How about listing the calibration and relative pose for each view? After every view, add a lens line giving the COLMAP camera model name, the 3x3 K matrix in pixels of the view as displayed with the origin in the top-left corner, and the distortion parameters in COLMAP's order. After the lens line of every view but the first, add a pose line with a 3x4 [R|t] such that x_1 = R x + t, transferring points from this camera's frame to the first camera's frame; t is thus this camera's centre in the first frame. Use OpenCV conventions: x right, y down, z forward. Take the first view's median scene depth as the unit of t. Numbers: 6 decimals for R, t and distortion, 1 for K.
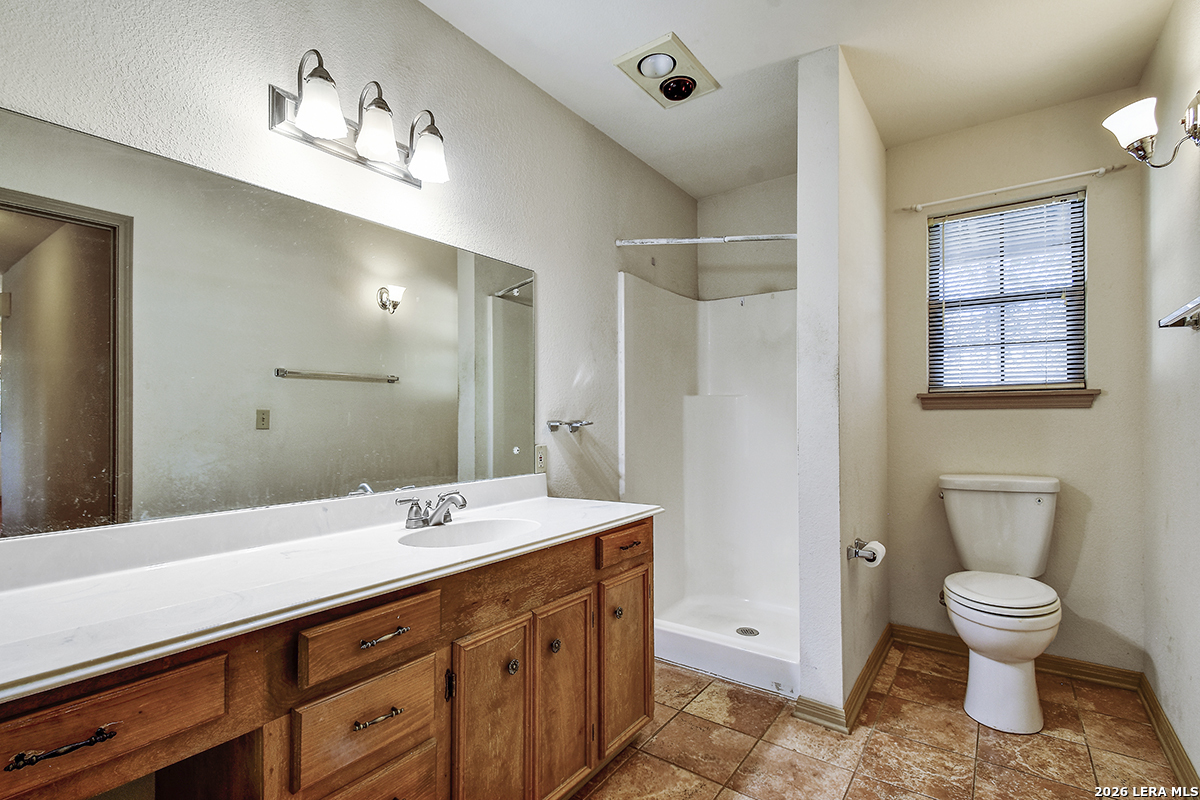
lens RADIAL K [[544.2, 0, 587.4], [0, 544.2, 413.6], [0, 0, 1]] dist [0.031974, -0.022492]
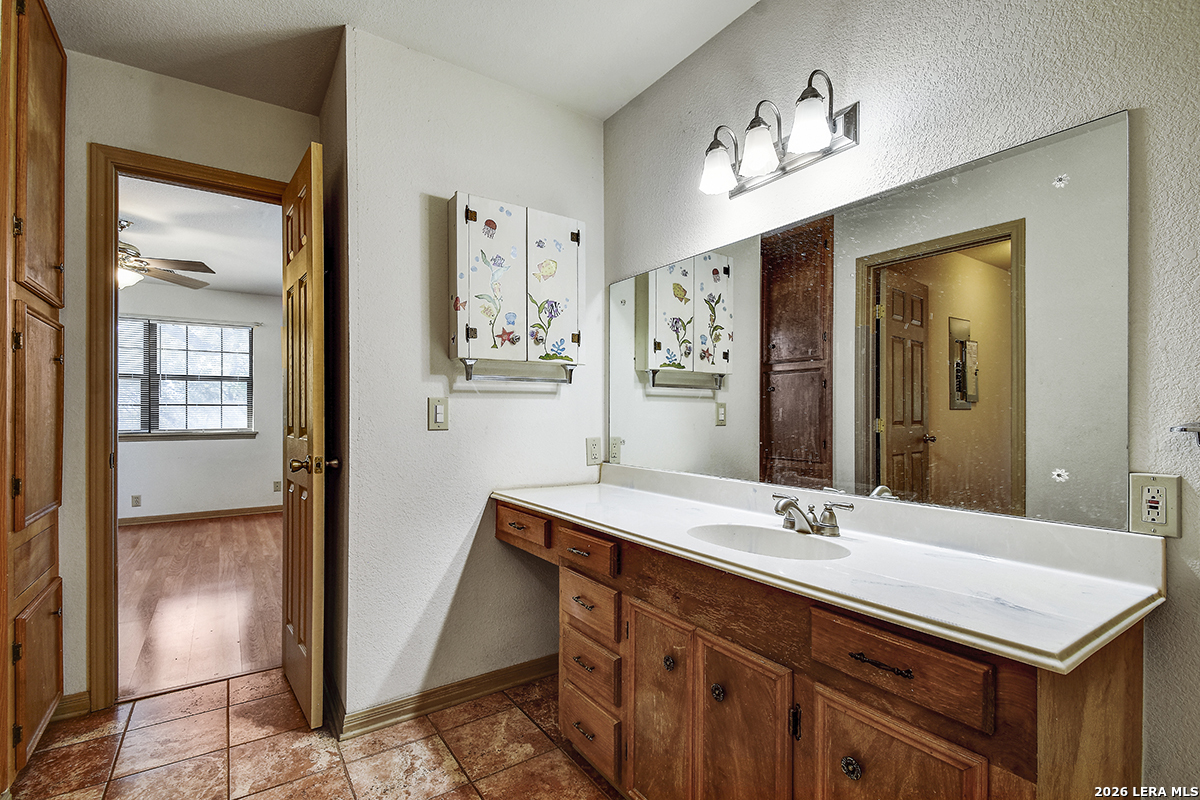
lens RADIAL K [[544.2, 0, 587.4], [0, 544.2, 413.6], [0, 0, 1]] dist [0.031974, -0.022492]
pose [[-0.325036, -0.001527, -0.945700, 0.754795], [0.001465, 0.999997, -0.002118, 0.009059], [0.945700, -0.002074, -0.325033, 1.043556]]
